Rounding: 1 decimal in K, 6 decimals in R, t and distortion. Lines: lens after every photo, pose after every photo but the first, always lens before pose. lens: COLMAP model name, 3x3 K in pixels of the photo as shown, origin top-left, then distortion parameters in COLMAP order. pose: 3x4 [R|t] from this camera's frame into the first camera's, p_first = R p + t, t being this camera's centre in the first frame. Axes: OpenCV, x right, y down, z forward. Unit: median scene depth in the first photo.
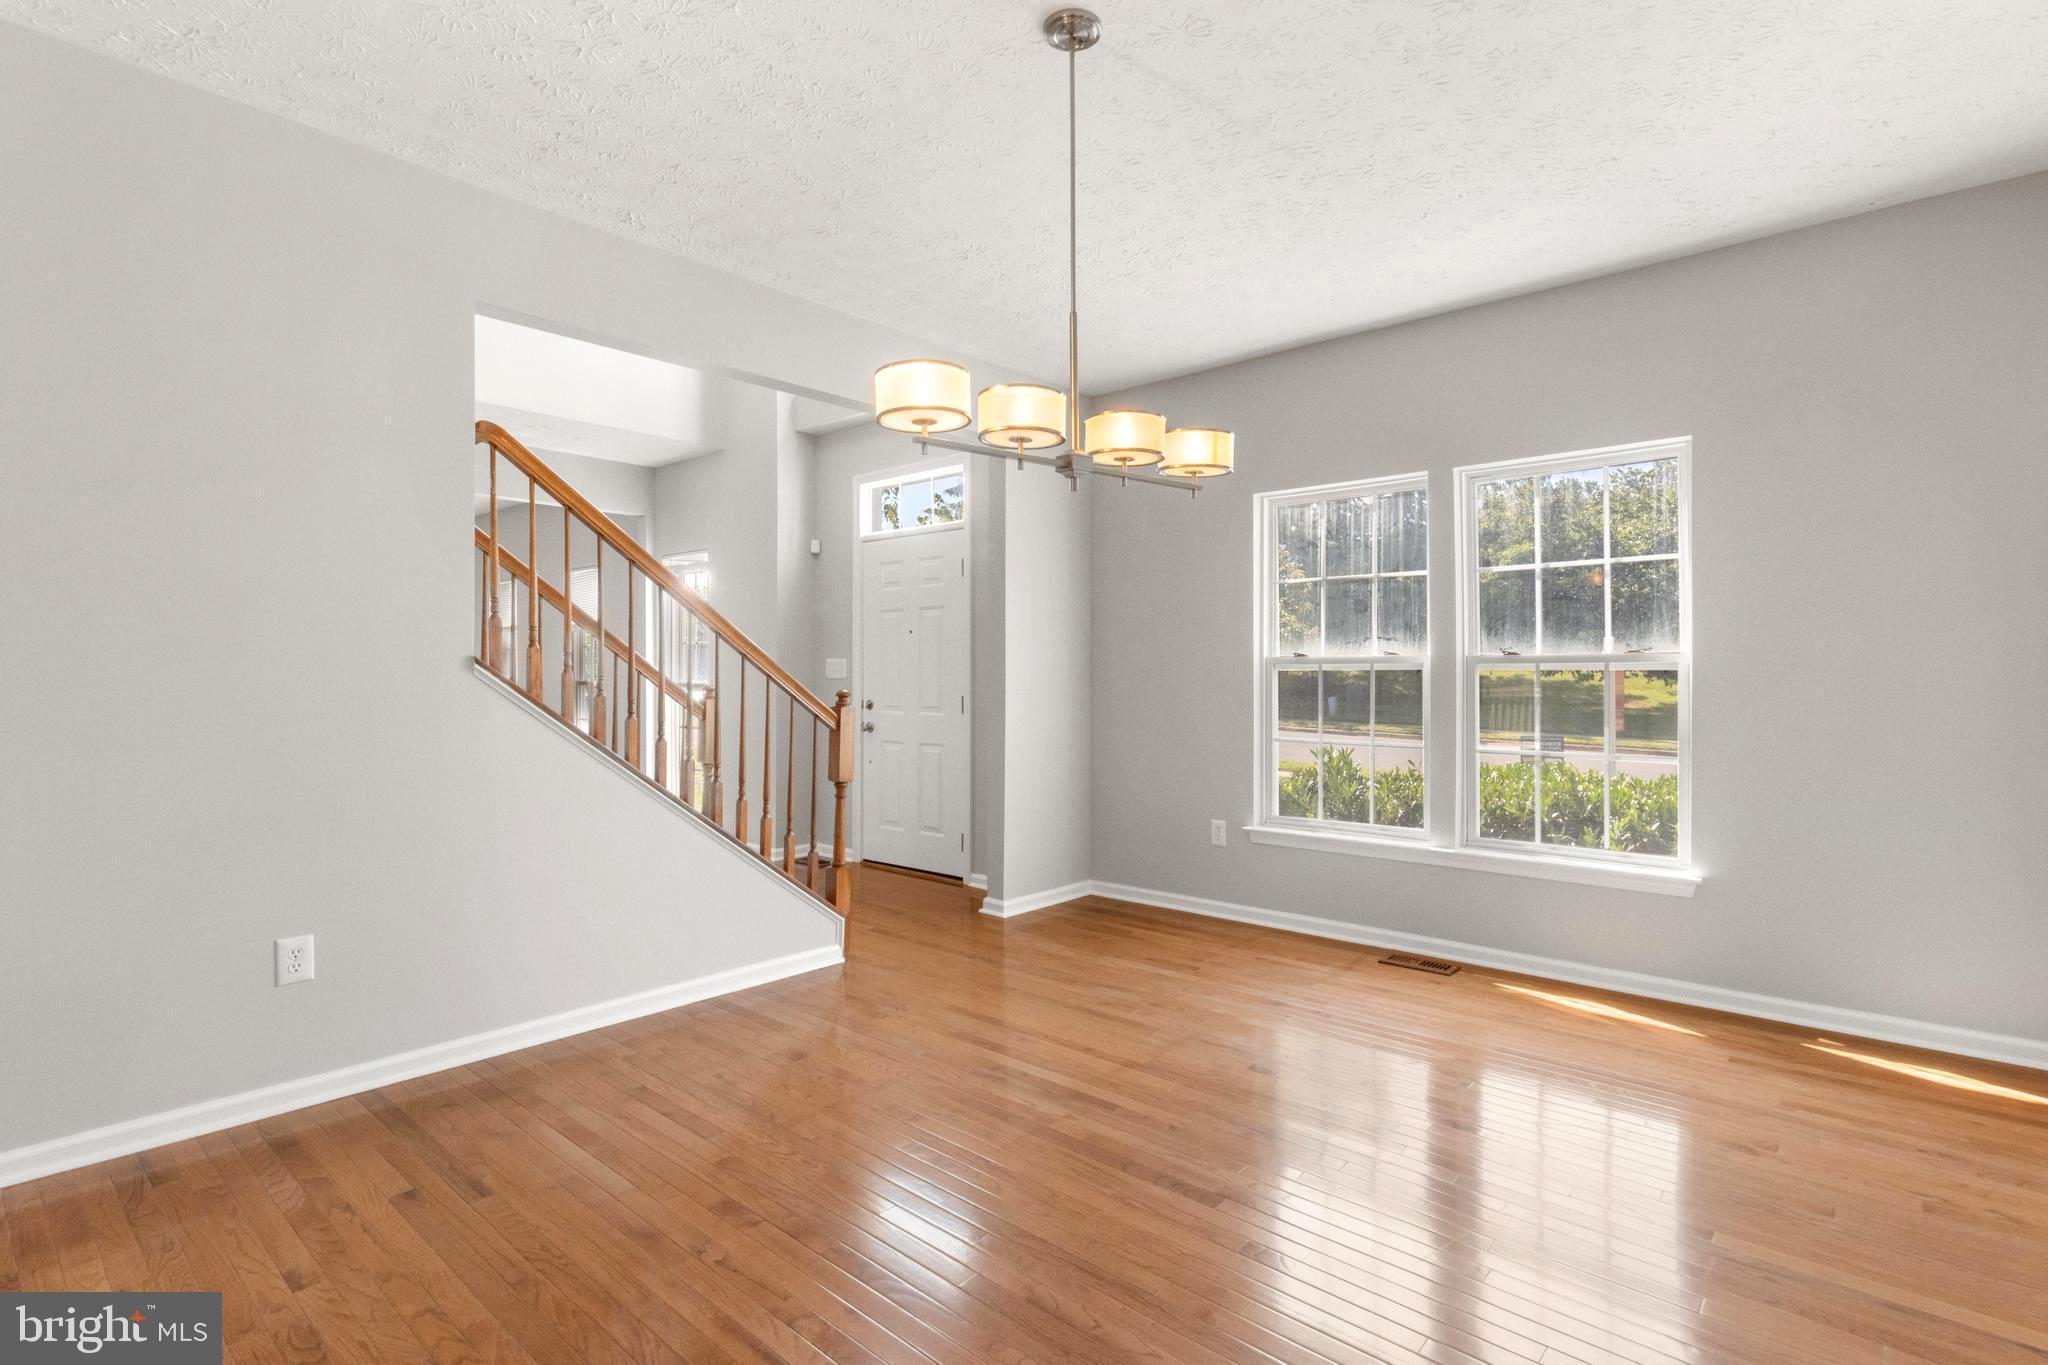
lens RADIAL K [[977.1, 0, 1036.3], [0, 977.1, 671.2], [0, 0, 1]] dist [-0.000412, 0.000138]
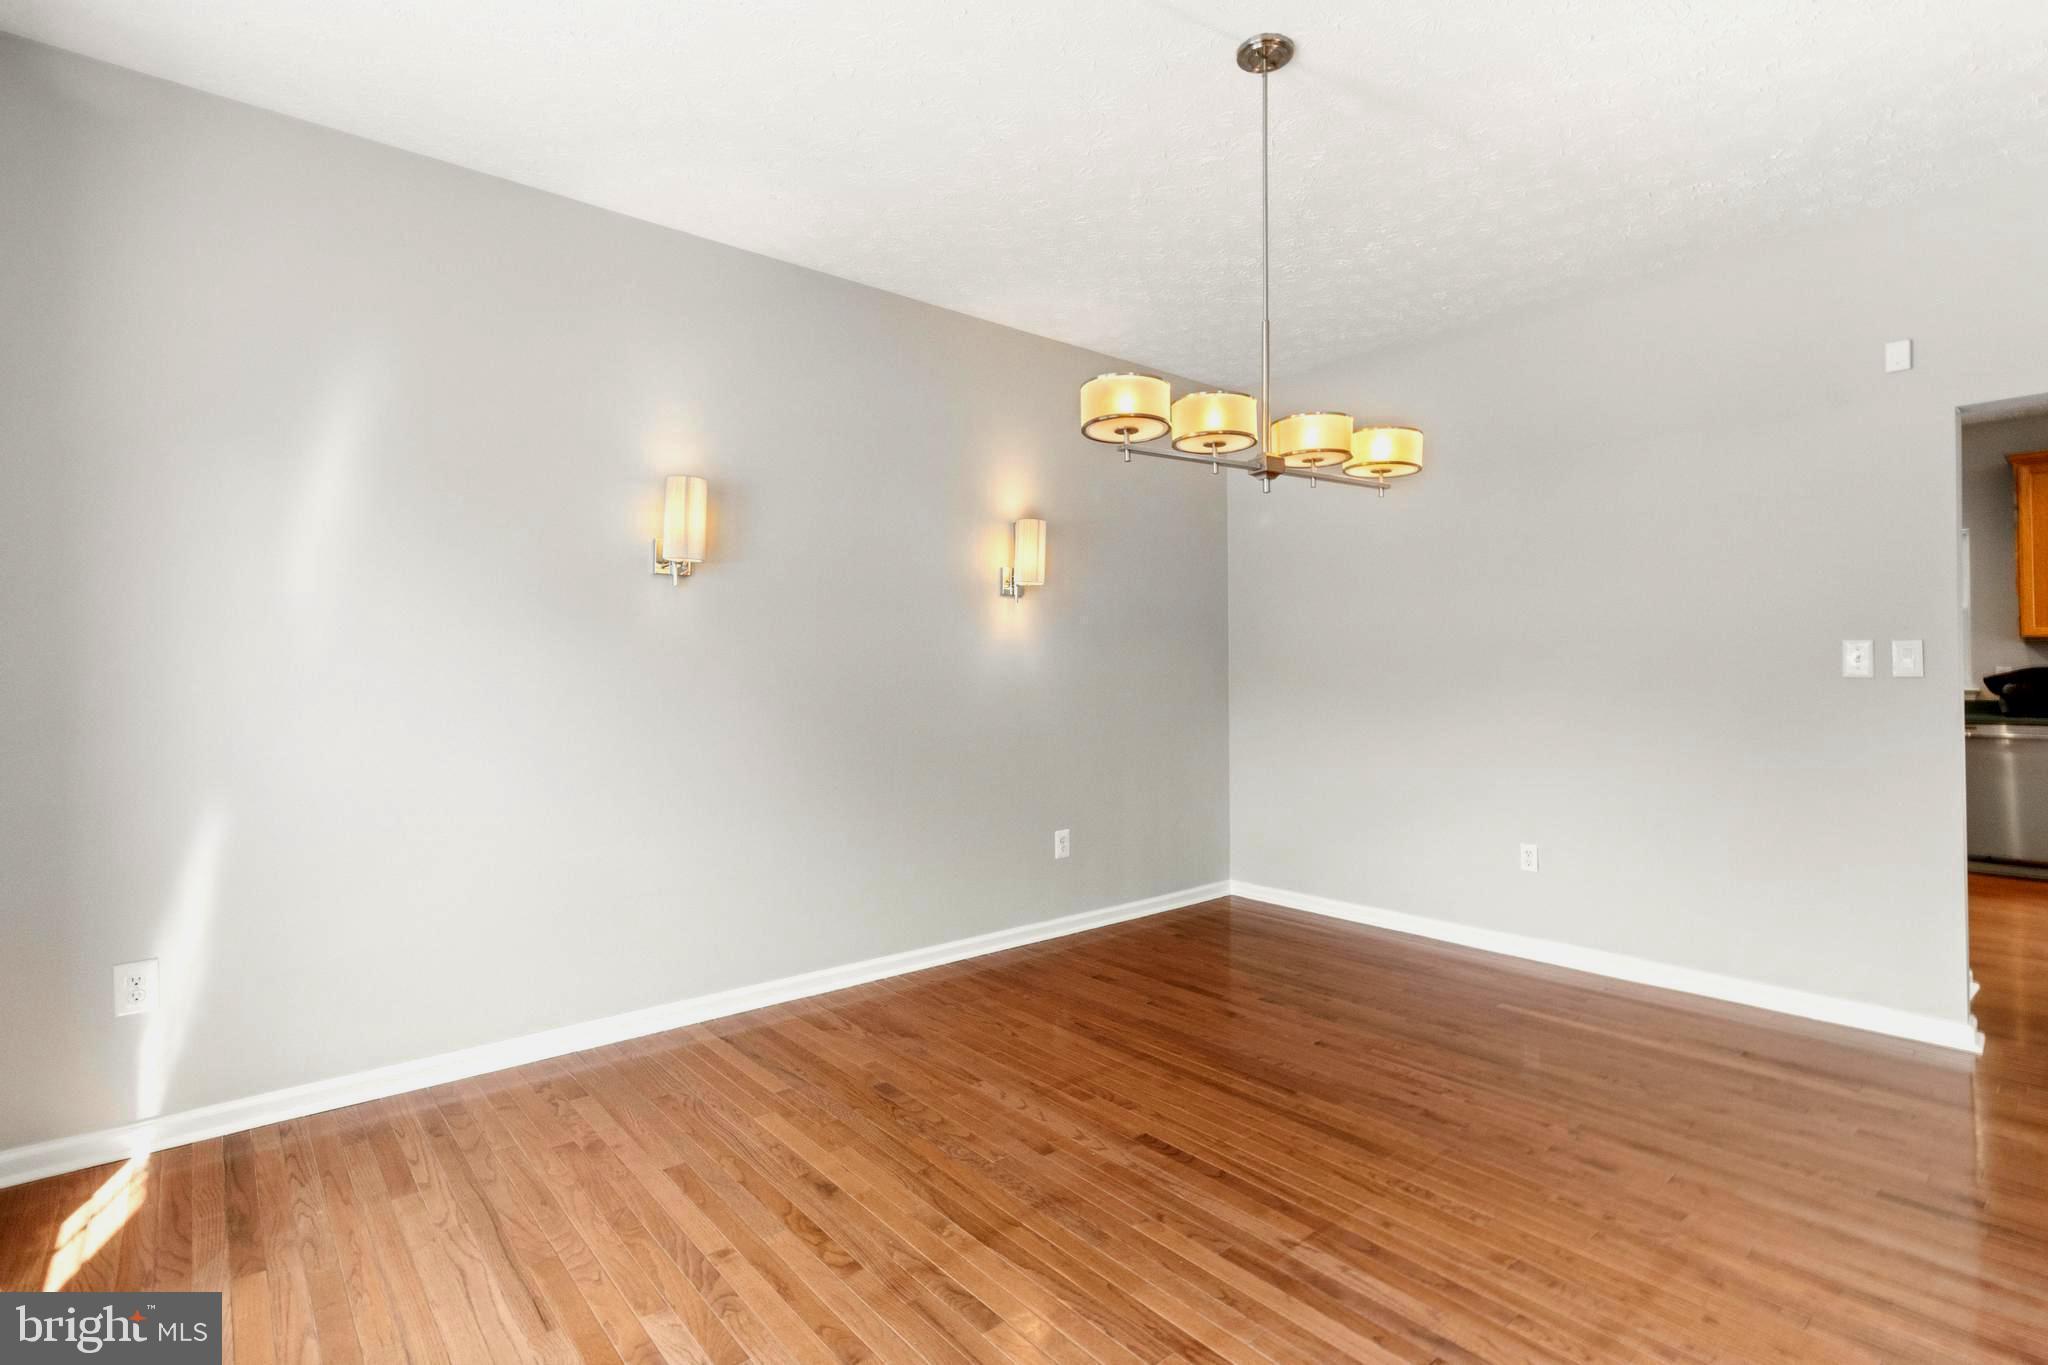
lens RADIAL K [[977.1, 0, 1036.3], [0, 977.1, 671.2], [0, 0, 1]] dist [-0.000412, 0.000138]
pose [[-0.990447, 0.005924, 0.137770, 0.119284], [0.003991, 0.999890, -0.014299, 0.012708], [-0.137839, -0.013613, -0.990361, 1.746075]]
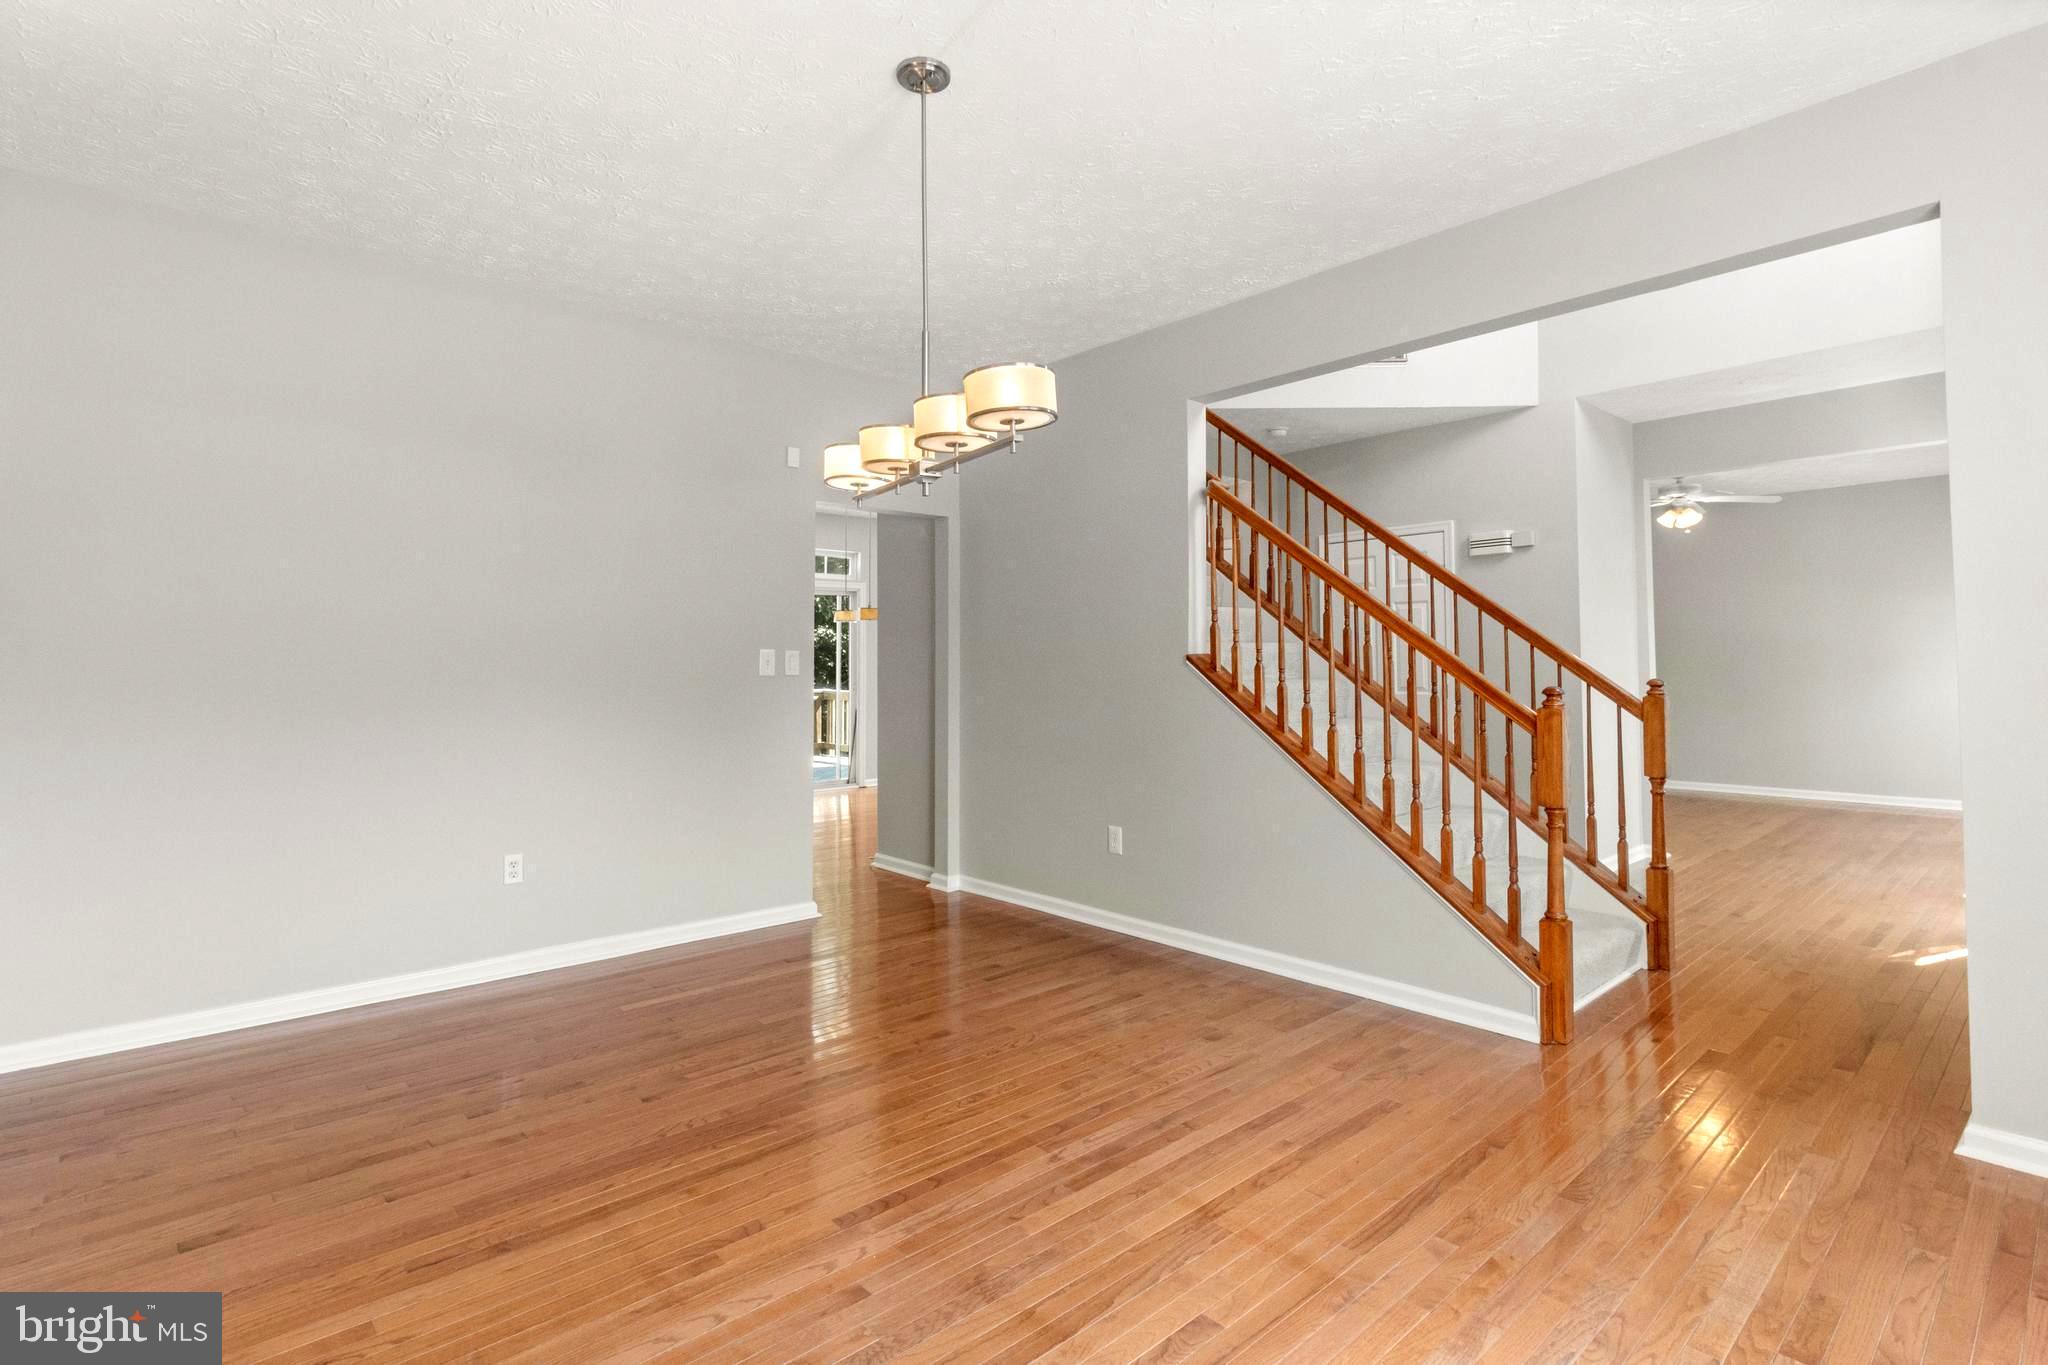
lens RADIAL K [[977.1, 0, 1036.3], [0, 977.1, 671.2], [0, 0, 1]] dist [-0.000412, 0.000138]
pose [[-0.109636, 0.004186, -0.993963, 0.907831], [0.013655, 0.999903, 0.002705, 0.000718], [0.993878, -0.013276, -0.109683, 1.055564]]
